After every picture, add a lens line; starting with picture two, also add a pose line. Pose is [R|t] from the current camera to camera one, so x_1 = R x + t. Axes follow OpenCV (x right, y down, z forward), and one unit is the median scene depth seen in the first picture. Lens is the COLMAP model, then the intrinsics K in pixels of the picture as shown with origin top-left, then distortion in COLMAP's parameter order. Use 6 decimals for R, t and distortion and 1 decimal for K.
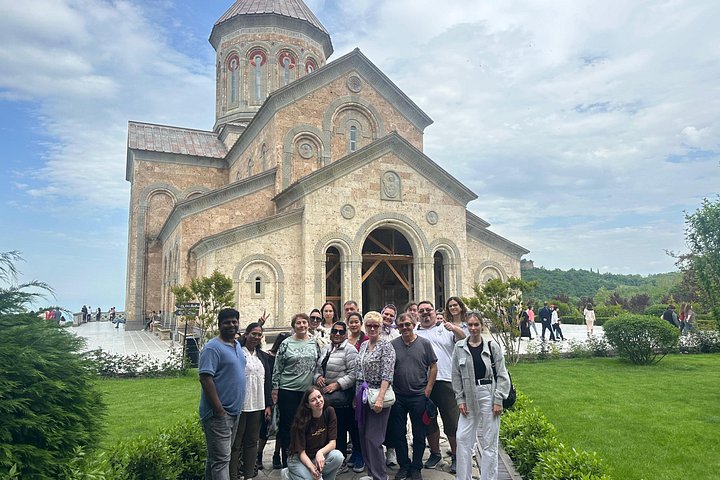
lens RADIAL K [[510.5, 0, 363.9], [0, 510.5, 237.8], [0, 0, 1]] dist [0.074126, -0.003669]
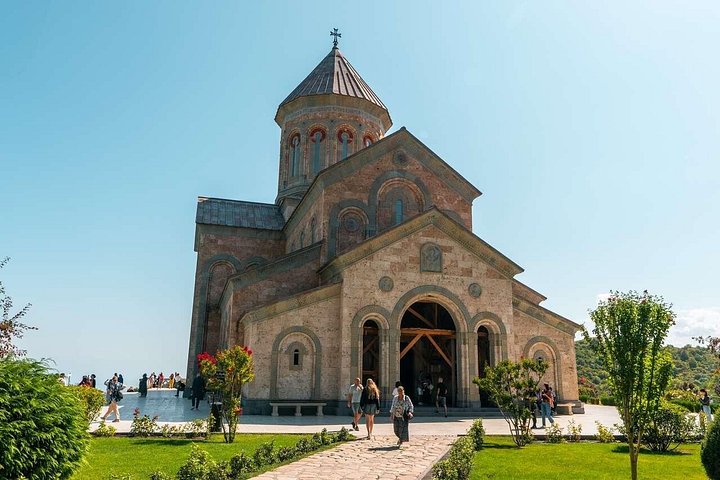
lens RADIAL K [[551.6, 0, 360.4], [0, 551.6, 220.5], [0, 0, 1]] dist [-0.043748, -0.005224]
pose [[0.988134, -0.010414, -0.153239, 0.079133], [-0.013303, 0.988146, -0.152937, -0.009383], [0.153015, 0.153161, 0.976283, -0.084013]]
